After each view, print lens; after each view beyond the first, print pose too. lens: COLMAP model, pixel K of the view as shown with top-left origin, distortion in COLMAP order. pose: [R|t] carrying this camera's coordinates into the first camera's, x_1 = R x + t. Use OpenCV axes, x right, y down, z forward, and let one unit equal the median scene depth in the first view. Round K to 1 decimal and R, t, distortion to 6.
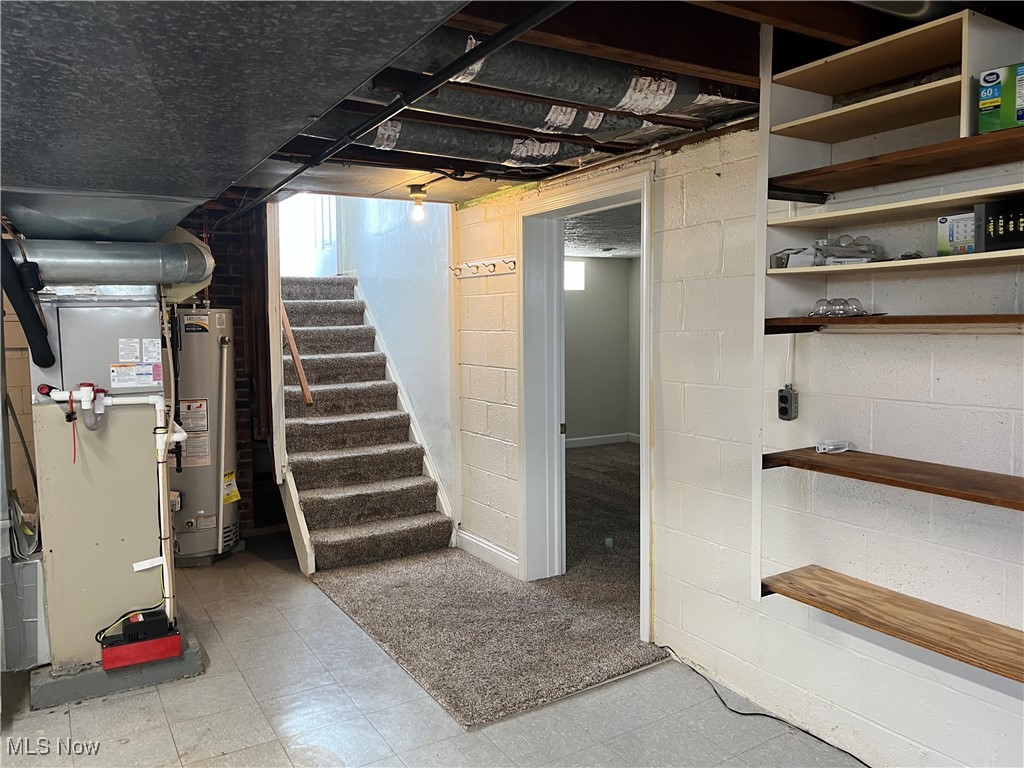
lens RADIAL K [[771.4, 0, 511.7], [0, 771.4, 383.0], [0, 0, 1]] dist [0.048444, -0.062370]
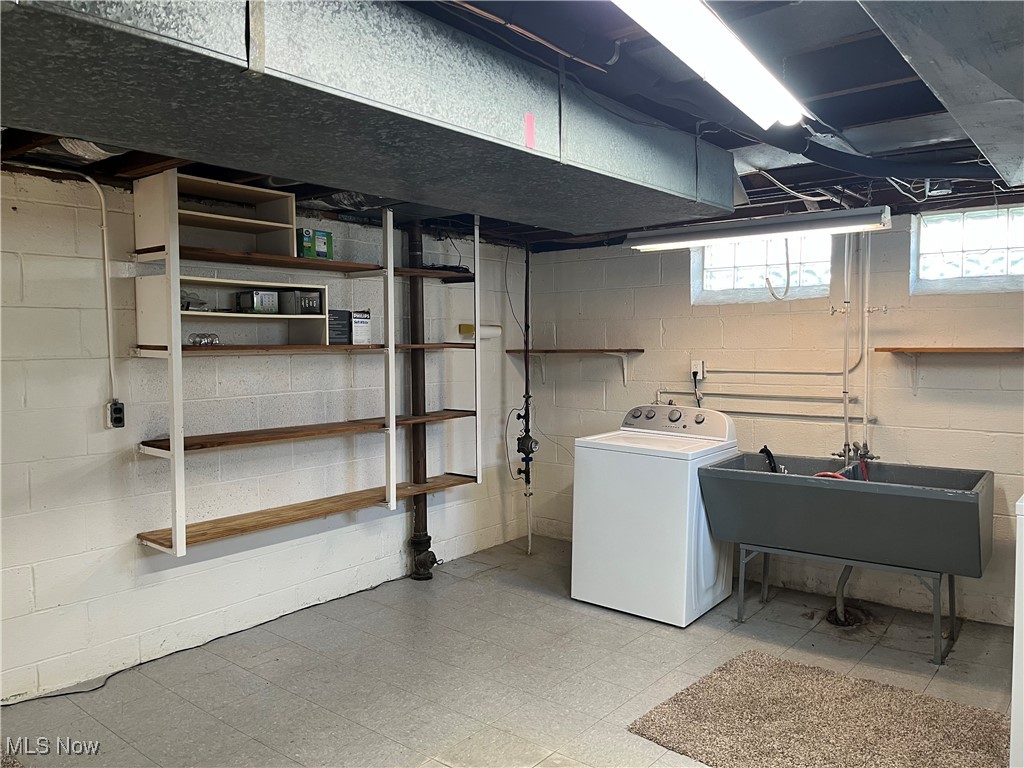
lens RADIAL K [[771.4, 0, 511.8], [0, 771.4, 385.2], [0, 0, 1]] dist [0.048444, -0.062370]
pose [[-0.335046, -0.042887, 0.941225, -1.285087], [0.078307, 0.994240, 0.073177, -0.076326], [-0.938942, 0.098222, -0.329758, 0.999520]]
